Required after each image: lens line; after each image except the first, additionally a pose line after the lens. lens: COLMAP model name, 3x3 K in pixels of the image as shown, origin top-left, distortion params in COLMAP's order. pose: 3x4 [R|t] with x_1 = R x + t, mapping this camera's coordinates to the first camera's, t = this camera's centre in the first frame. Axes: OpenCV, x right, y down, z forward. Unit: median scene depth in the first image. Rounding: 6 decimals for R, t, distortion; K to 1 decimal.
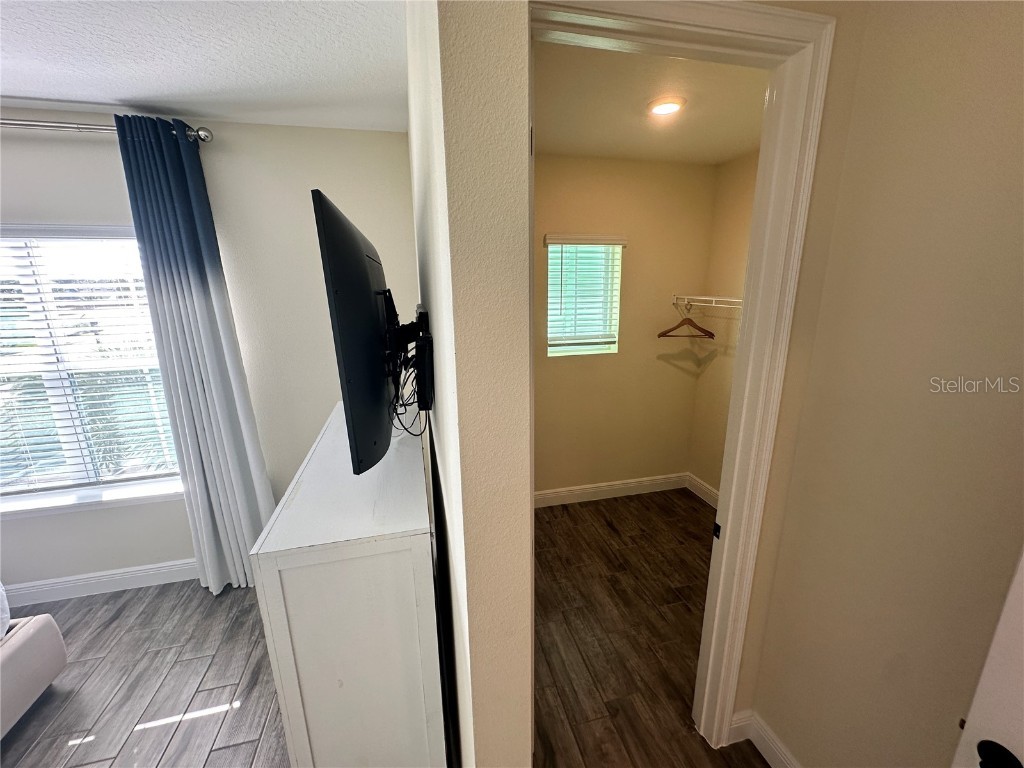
lens RADIAL K [[409.5, 0, 511.5], [0, 409.5, 383.2], [0, 0, 1]] dist [-0.001598, 0.000110]
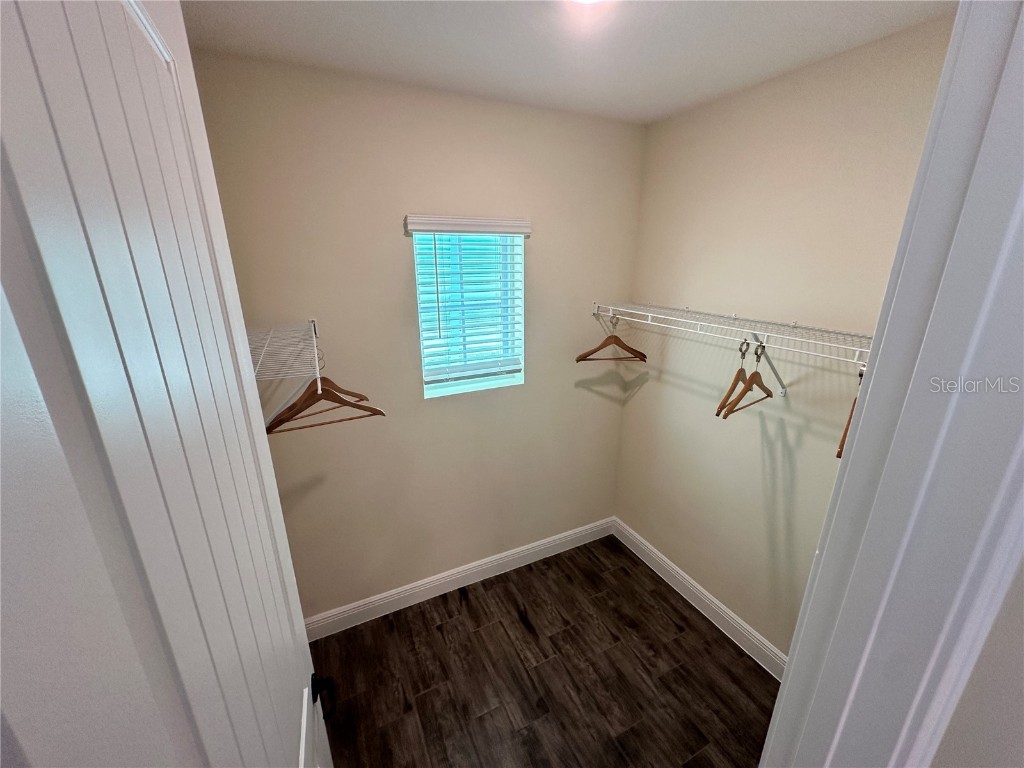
lens RADIAL K [[409.5, 0, 511.5], [0, 409.5, 383.2], [0, 0, 1]] dist [-0.001598, 0.000110]
pose [[0.976276, -0.054821, 0.209475, 0.087576], [0.042245, 0.997052, 0.064051, -0.127210], [-0.212369, -0.053682, 0.975714, 0.305294]]
